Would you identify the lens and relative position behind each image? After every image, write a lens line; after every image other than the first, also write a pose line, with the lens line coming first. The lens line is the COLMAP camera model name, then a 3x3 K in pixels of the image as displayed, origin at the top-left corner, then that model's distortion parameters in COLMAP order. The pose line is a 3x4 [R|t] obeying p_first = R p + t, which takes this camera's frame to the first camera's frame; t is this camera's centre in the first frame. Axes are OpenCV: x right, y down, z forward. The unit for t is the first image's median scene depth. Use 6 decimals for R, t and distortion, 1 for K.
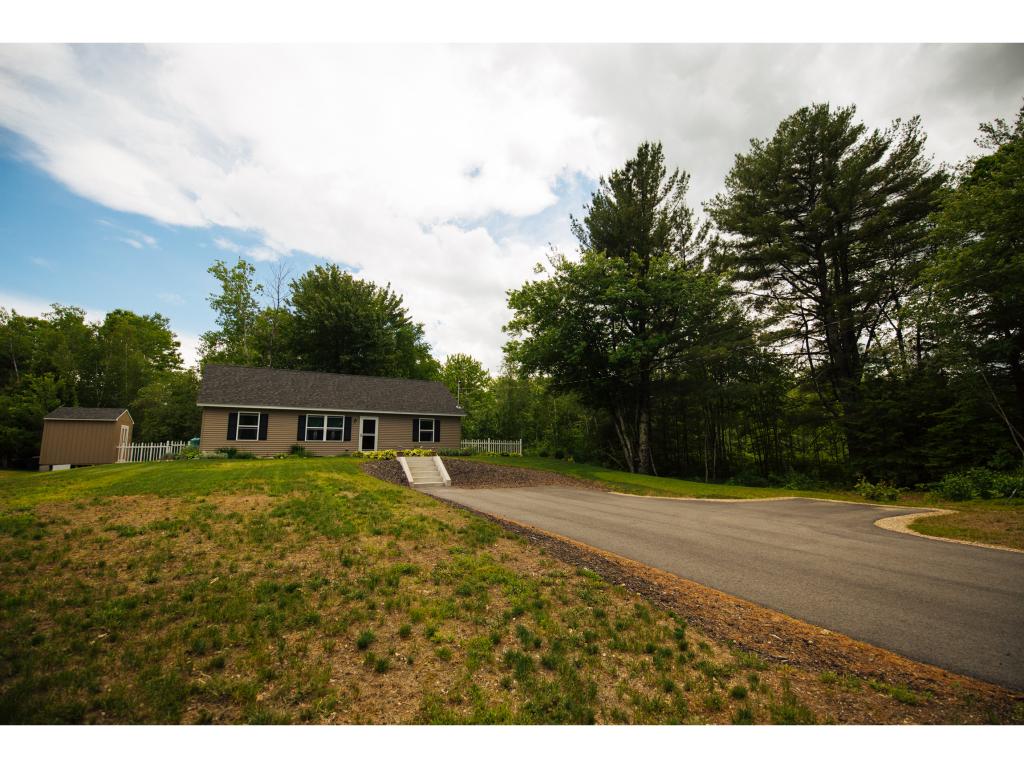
lens RADIAL K [[411.0, 0, 512.0], [0, 411.0, 384.0], [0, 0, 1]] dist [-0.001106, -0.000082]
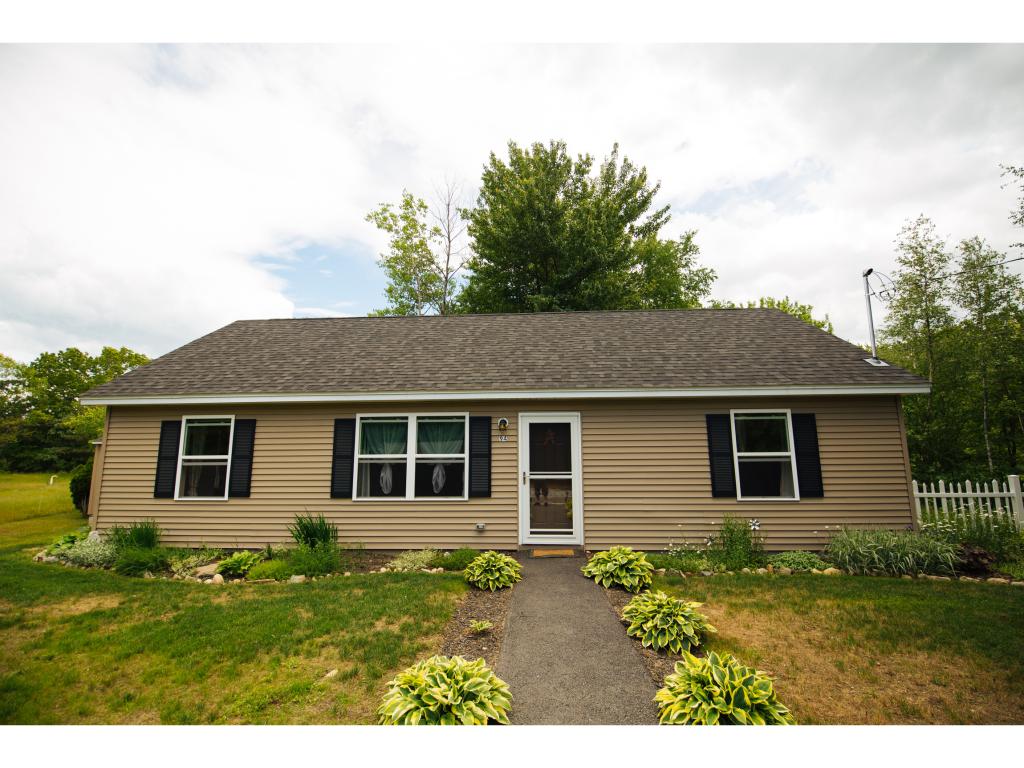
lens RADIAL K [[443.1, 0, 512.0], [0, 443.1, 384.0], [0, 0, 1]] dist [0.000442, 0.029828]
pose [[0.820379, -0.086198, -0.565286, -0.188823], [0.093047, 0.995521, -0.016767, 0.062177], [0.564200, -0.038843, 0.824724, 0.726291]]
